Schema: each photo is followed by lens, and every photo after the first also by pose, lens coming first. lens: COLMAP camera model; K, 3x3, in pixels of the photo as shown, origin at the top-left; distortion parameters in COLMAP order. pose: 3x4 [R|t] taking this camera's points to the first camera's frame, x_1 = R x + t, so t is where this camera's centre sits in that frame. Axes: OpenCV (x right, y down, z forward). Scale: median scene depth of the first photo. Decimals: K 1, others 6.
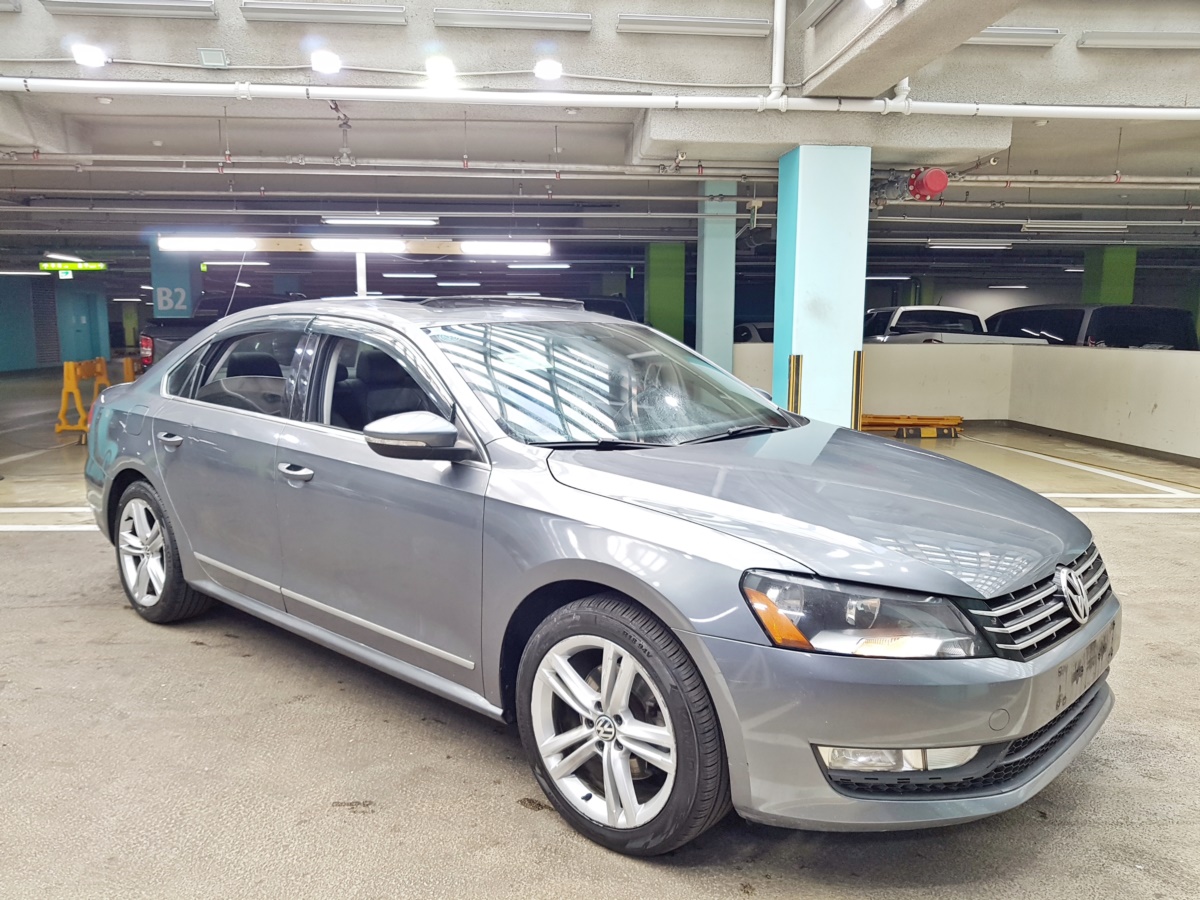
lens RADIAL K [[950.9, 0, 593.5], [0, 950.9, 450.5], [0, 0, 1]] dist [-0.054665, 0.054224]
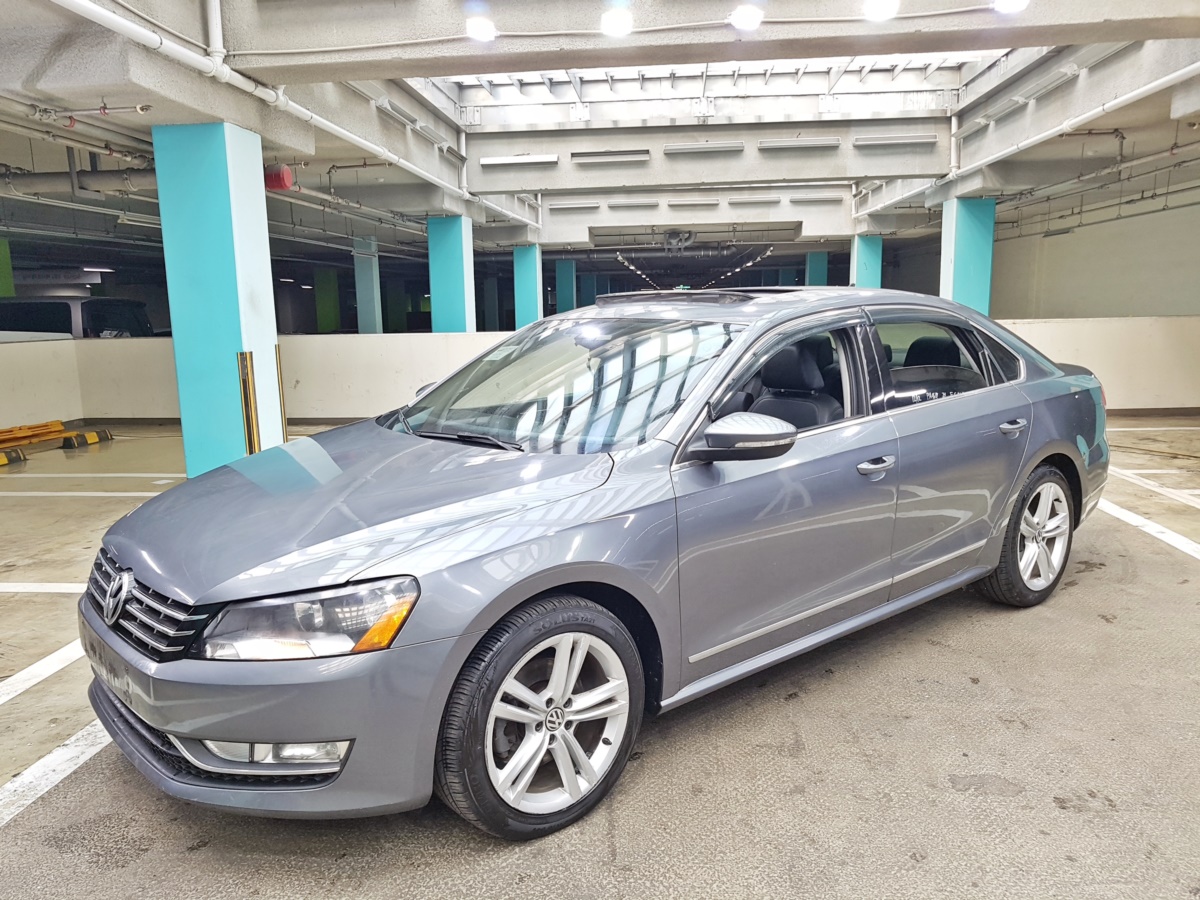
lens RADIAL K [[950.9, 0, 593.5], [0, 950.9, 450.5], [0, 0, 1]] dist [-0.054665, 0.054224]
pose [[0.188222, -0.155909, 0.969673, -0.603190], [0.149776, 0.980328, 0.128549, -0.070794], [-0.970639, 0.121038, 0.207871, 0.473395]]
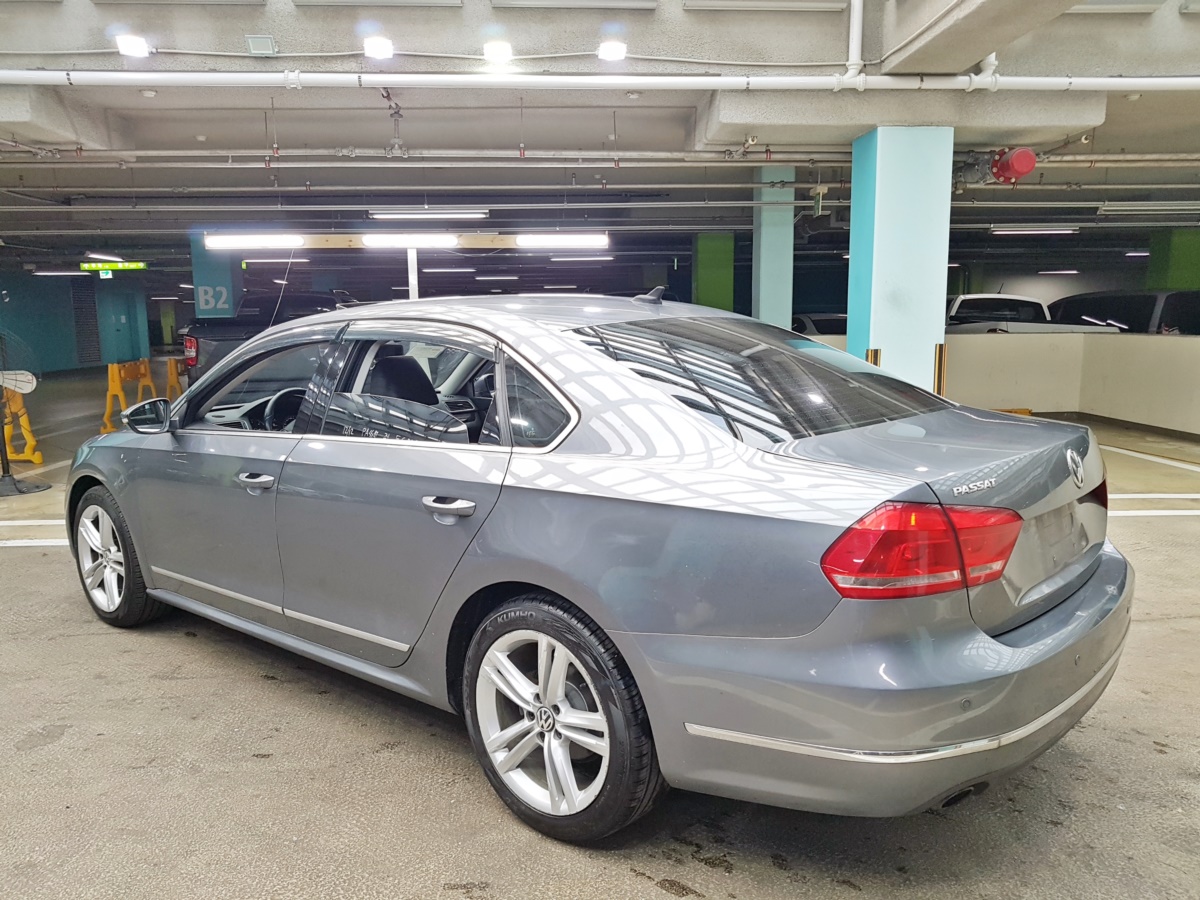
lens RADIAL K [[949.1, 0, 595.4], [0, 949.1, 453.3], [0, 0, 1]] dist [-0.053957, 0.059818]
pose [[0.999460, -0.009566, -0.031431, -0.034482], [0.009944, 0.999880, 0.011892, -0.010664], [0.031313, -0.012199, 0.999435, 0.046315]]
